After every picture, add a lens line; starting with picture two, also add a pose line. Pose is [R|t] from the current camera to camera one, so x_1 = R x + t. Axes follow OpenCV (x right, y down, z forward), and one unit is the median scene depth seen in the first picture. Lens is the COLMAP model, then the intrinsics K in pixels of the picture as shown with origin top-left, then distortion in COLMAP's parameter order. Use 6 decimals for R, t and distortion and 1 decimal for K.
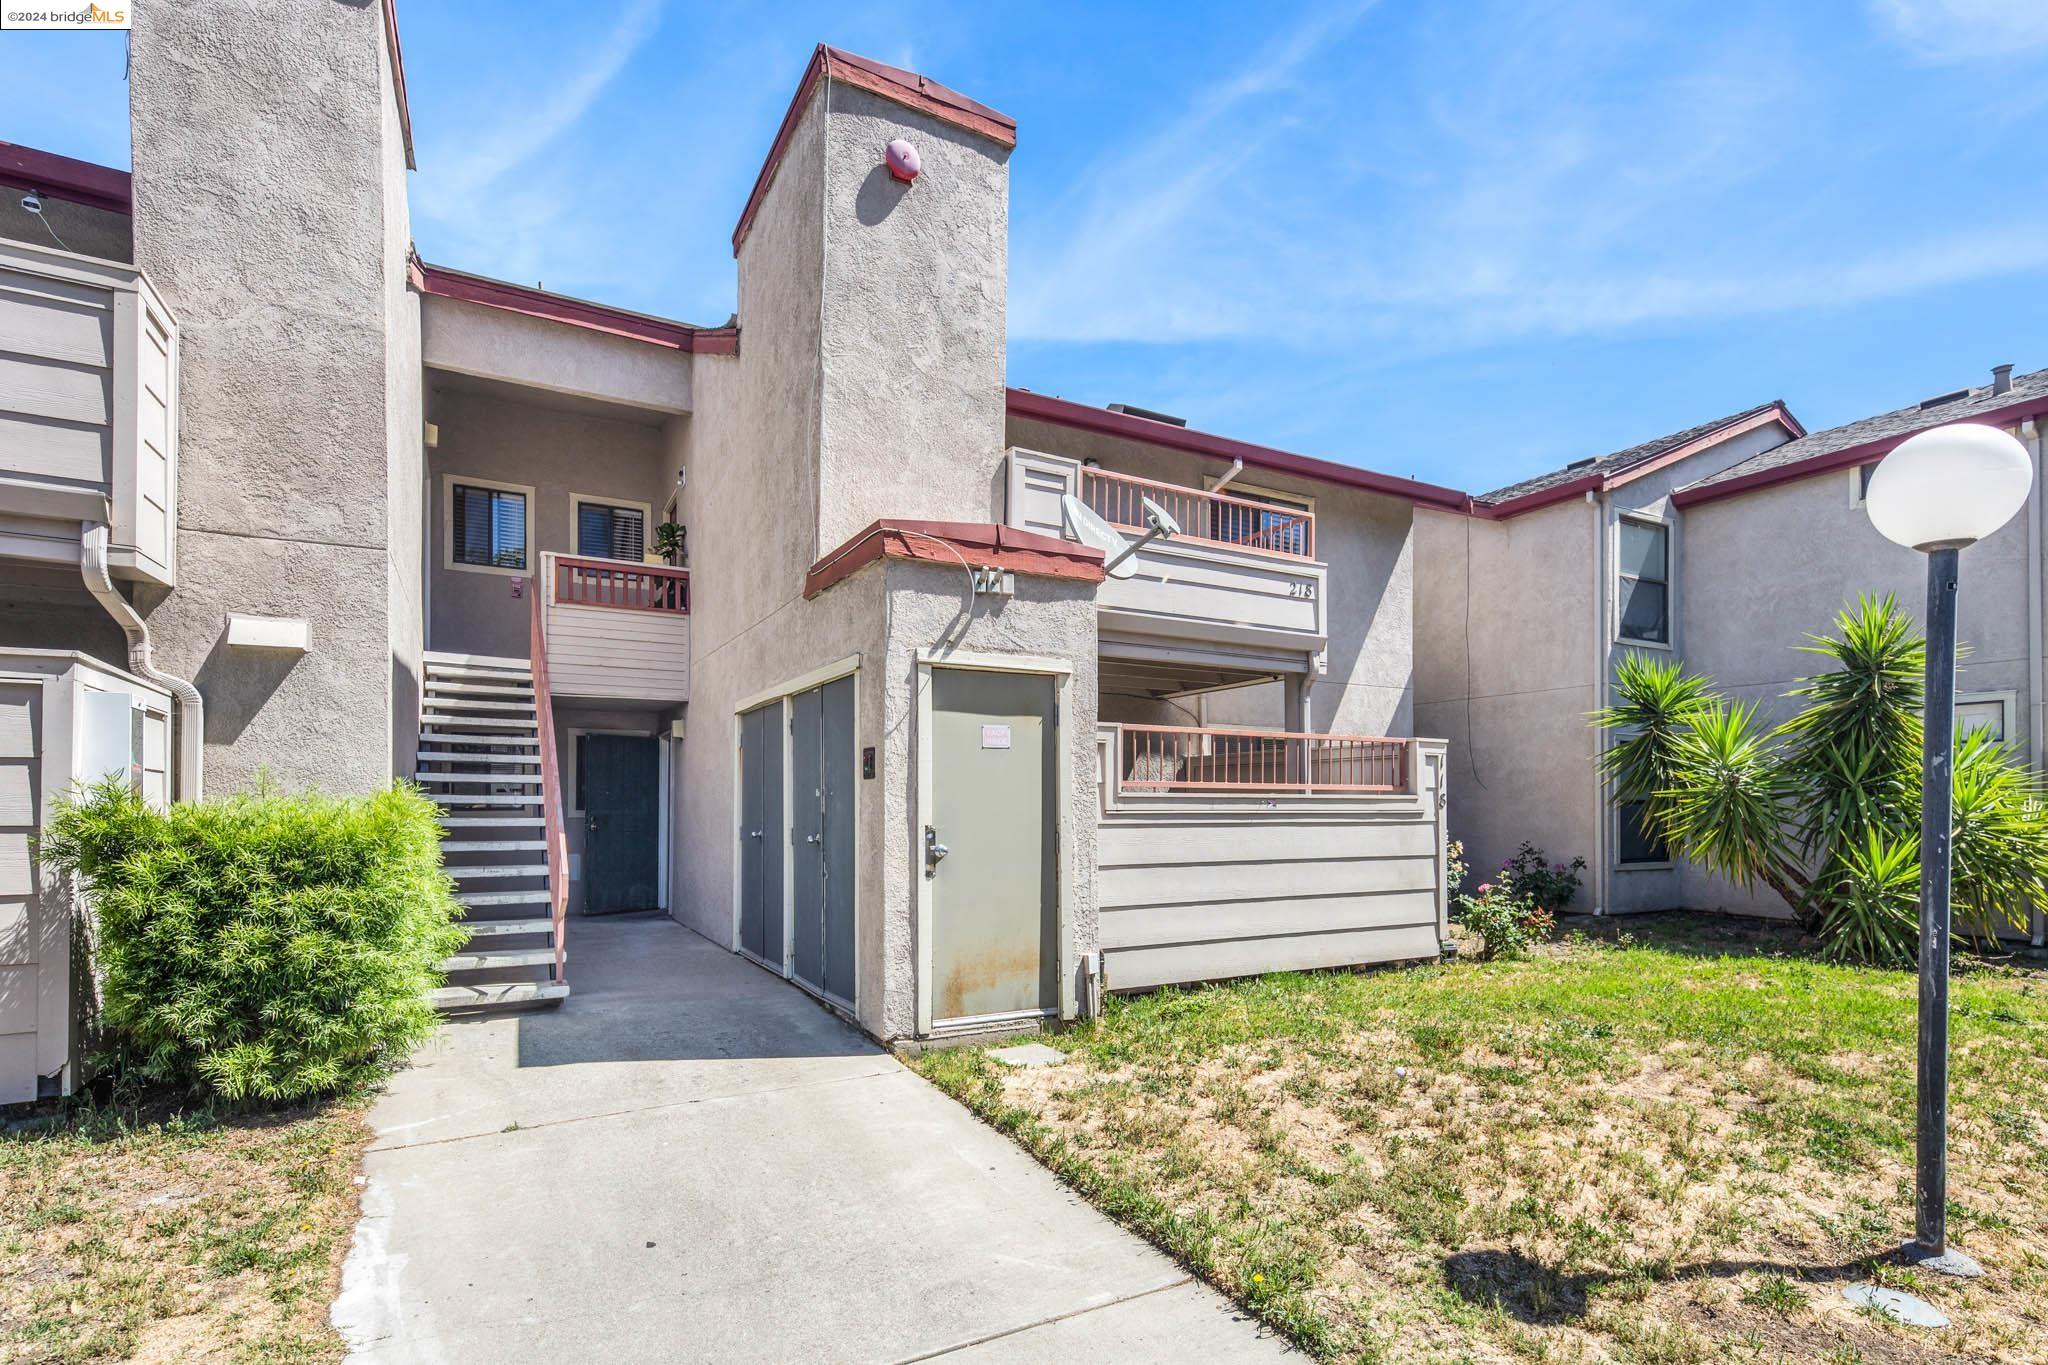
lens RADIAL K [[1010.3, 0, 1024.5], [0, 1010.3, 668.0], [0, 0, 1]] dist [0.031933, -0.000113]
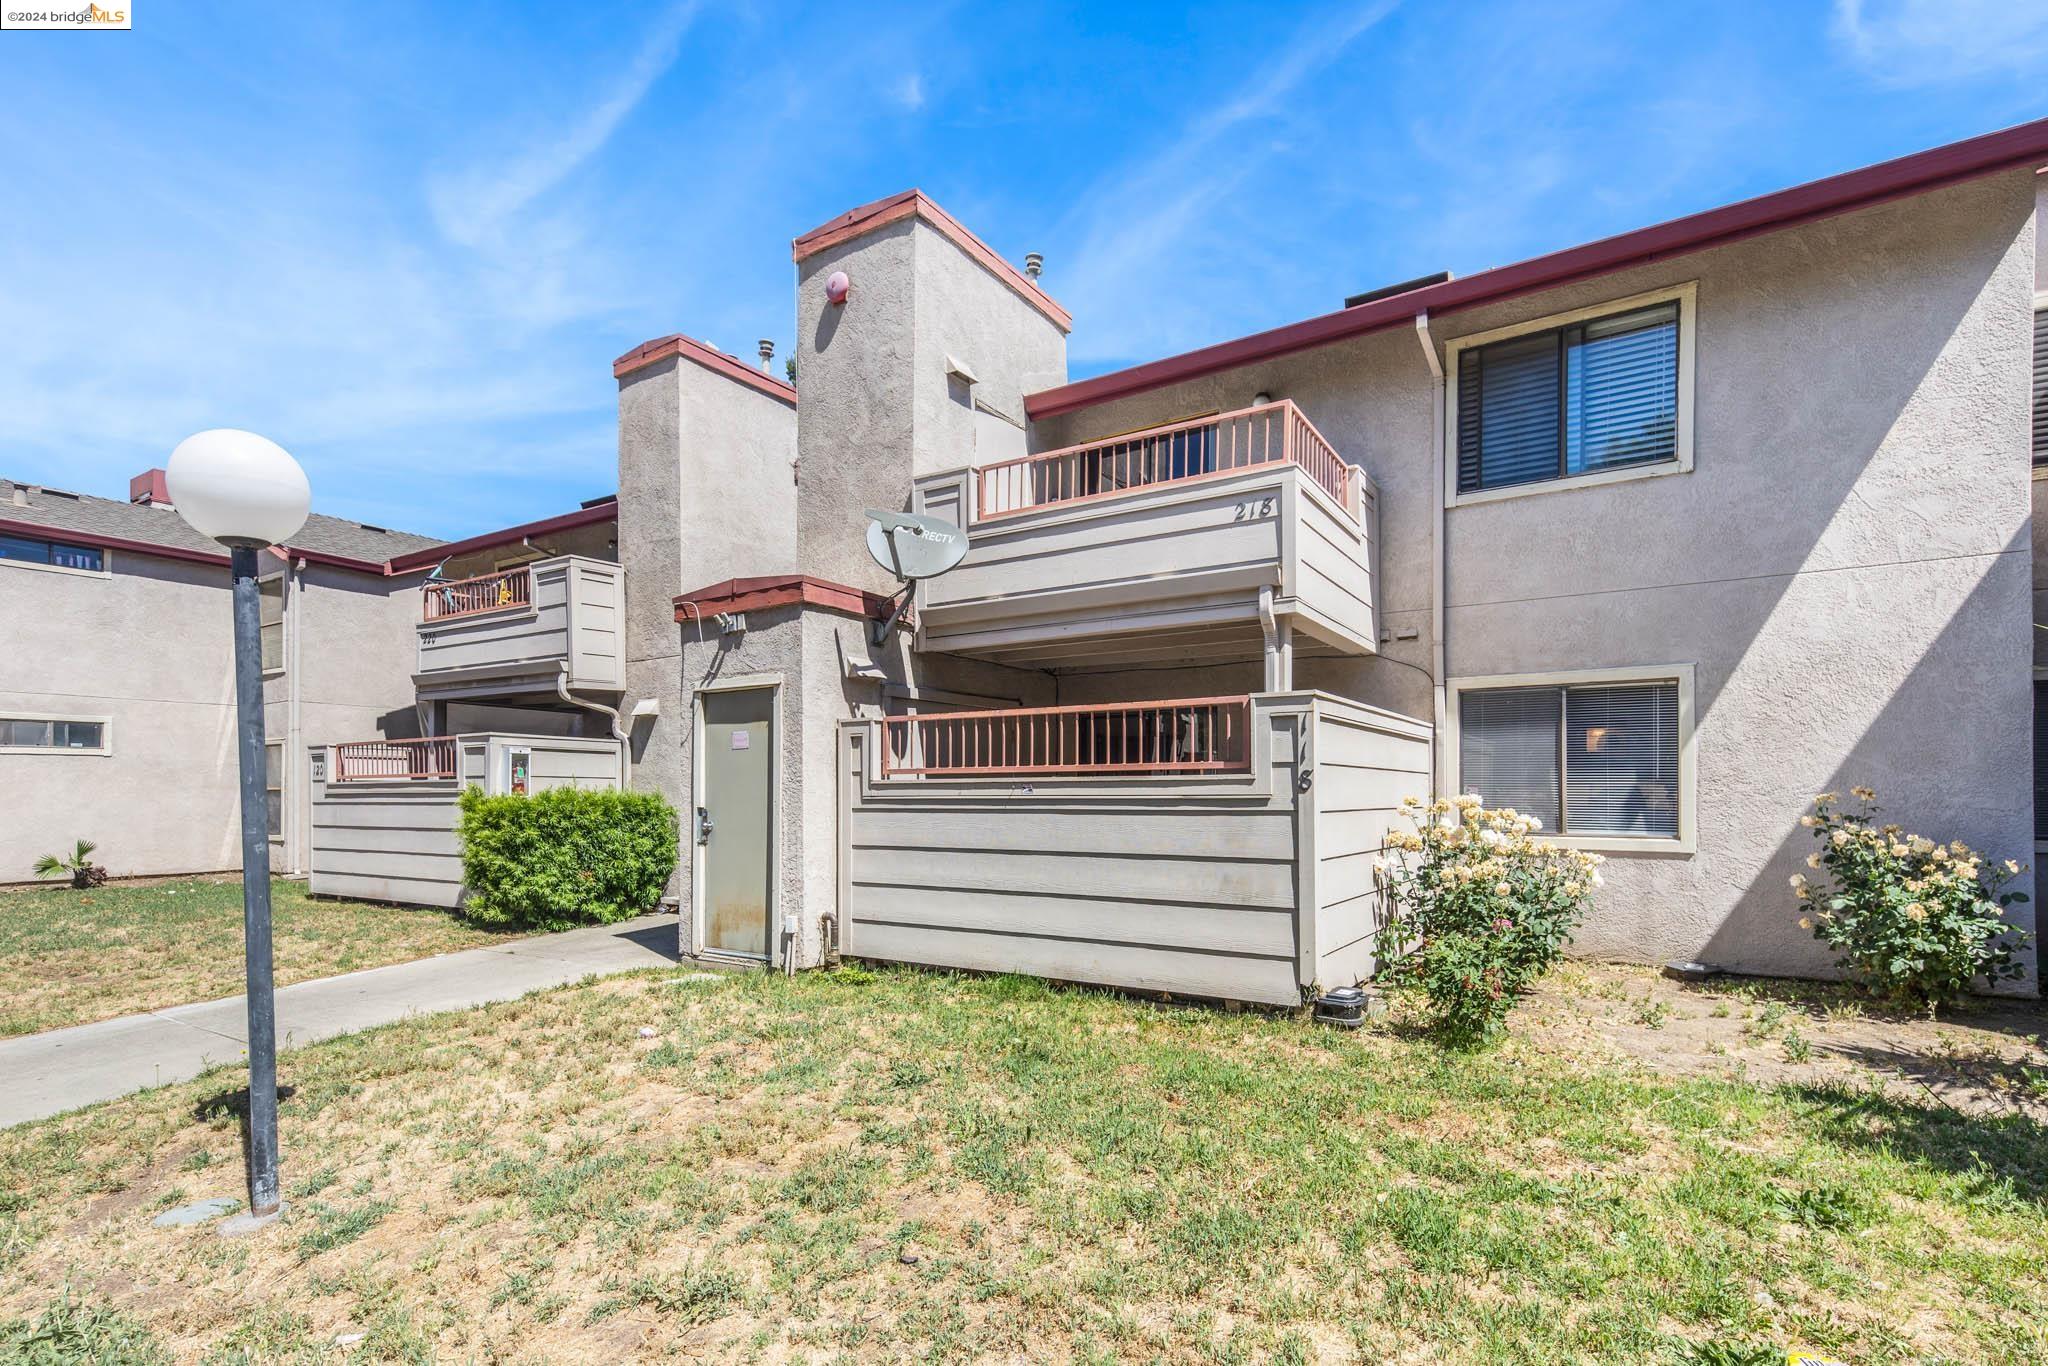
lens RADIAL K [[992.9, 0, 1016.4], [0, 992.9, 655.1], [0, 0, 1]] dist [0.020412, -0.000309]
pose [[0.446628, -0.126210, -0.885774, 1.225096], [0.125683, 0.989035, -0.077551, 0.098869], [0.885848, -0.076690, 0.457593, 0.702094]]
